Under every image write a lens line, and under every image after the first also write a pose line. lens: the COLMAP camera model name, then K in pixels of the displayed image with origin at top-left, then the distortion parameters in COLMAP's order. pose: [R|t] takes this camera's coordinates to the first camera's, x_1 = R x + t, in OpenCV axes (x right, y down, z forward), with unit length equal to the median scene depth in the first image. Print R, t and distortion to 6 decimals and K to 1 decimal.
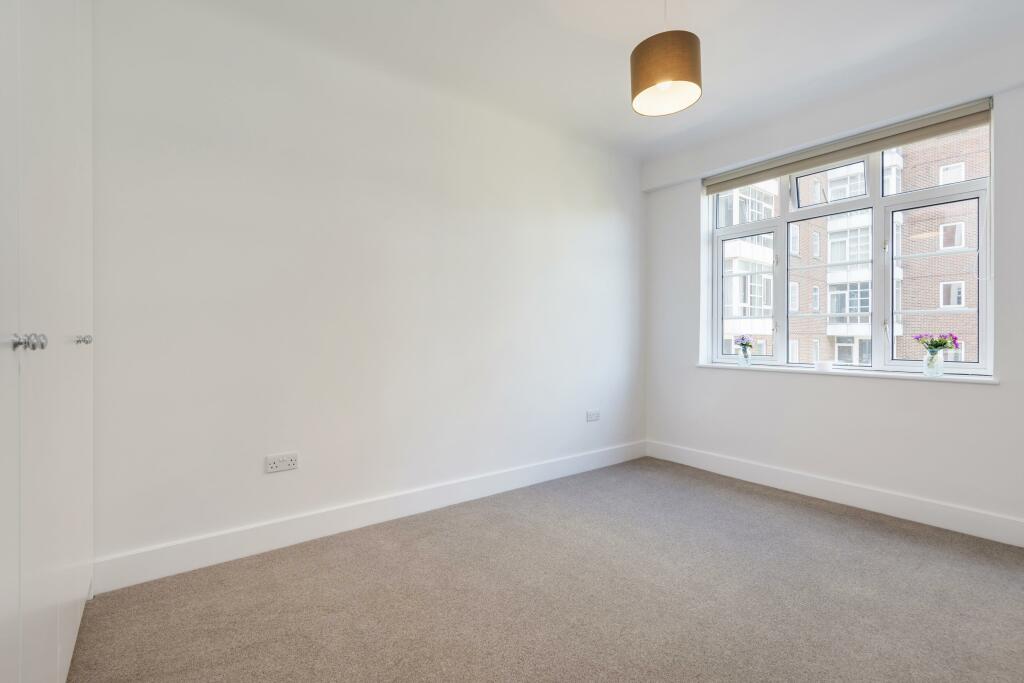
lens RADIAL K [[466.1, 0, 512.0], [0, 466.1, 327.7], [0, 0, 1]] dist [0.023930, -0.010436]
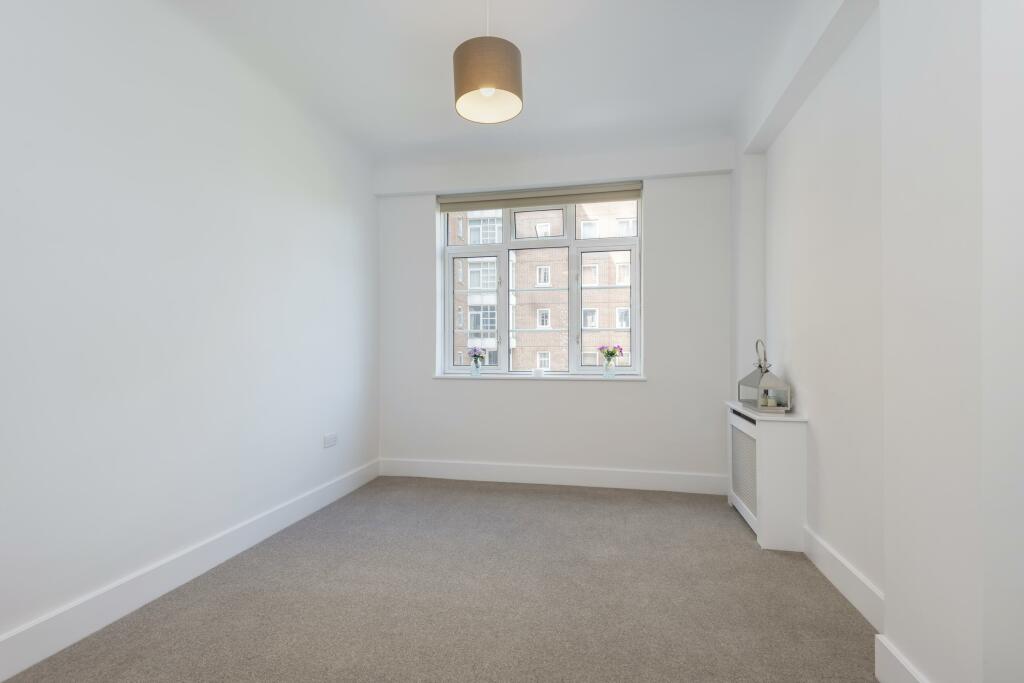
lens RADIAL K [[467.8, 0, 514.7], [0, 467.8, 339.2], [0, 0, 1]] dist [0.051665, -0.026820]
pose [[0.757143, 0.009379, 0.653182, -0.142266], [-0.007186, 0.999956, -0.006029, 0.002689], [-0.653210, -0.000129, 0.757177, 0.111251]]
